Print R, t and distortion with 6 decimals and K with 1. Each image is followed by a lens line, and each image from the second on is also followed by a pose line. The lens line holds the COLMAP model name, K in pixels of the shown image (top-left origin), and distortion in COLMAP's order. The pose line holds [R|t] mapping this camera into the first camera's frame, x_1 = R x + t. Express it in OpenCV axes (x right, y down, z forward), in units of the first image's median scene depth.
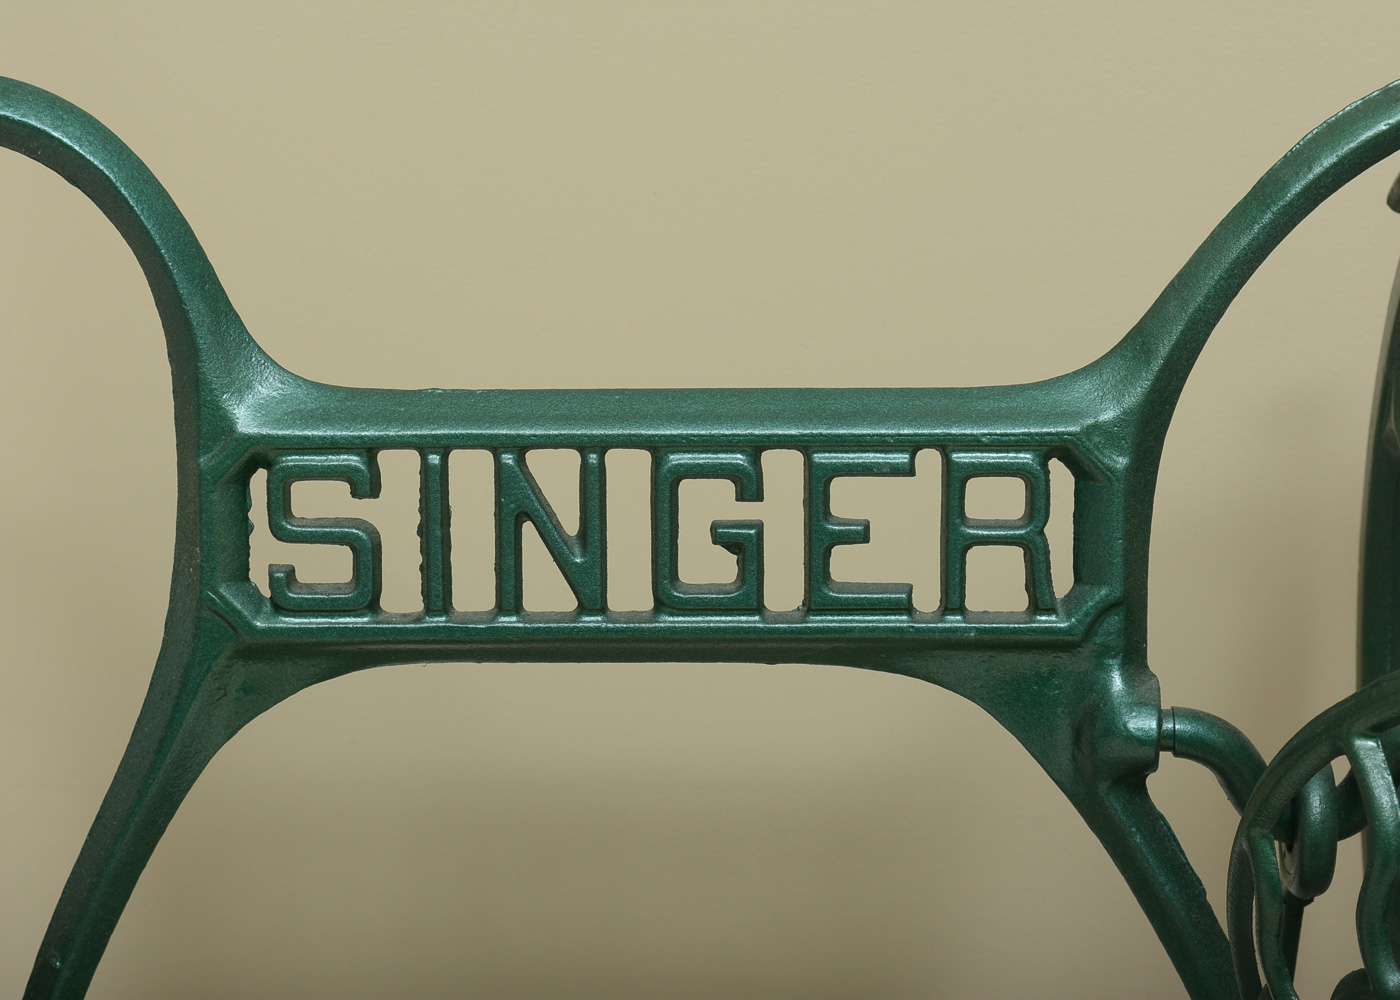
lens RADIAL K [[3184.3, 0, 701.3], [0, 3184.3, 497.5], [0, 0, 1]] dist [0.036320, 0.000000]
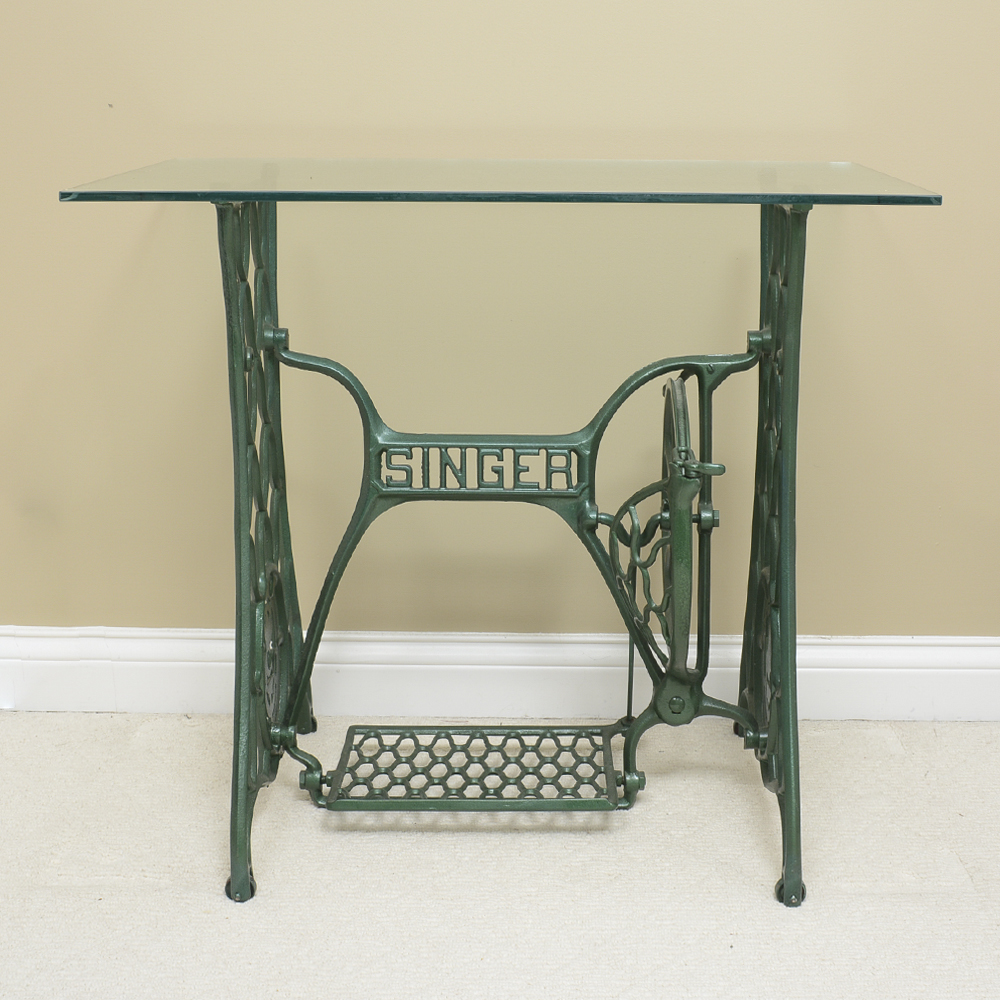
lens RADIAL K [[1211.8, 0, 500.2], [0, 1211.8, 502.8], [0, 0, 1]] dist [0.005012, 0.000000]
pose [[0.999209, 0.015789, -0.036496, 0.073513], [-0.015441, 0.999833, 0.009793, 0.040088], [0.036645, -0.009222, 0.999286, -0.590250]]
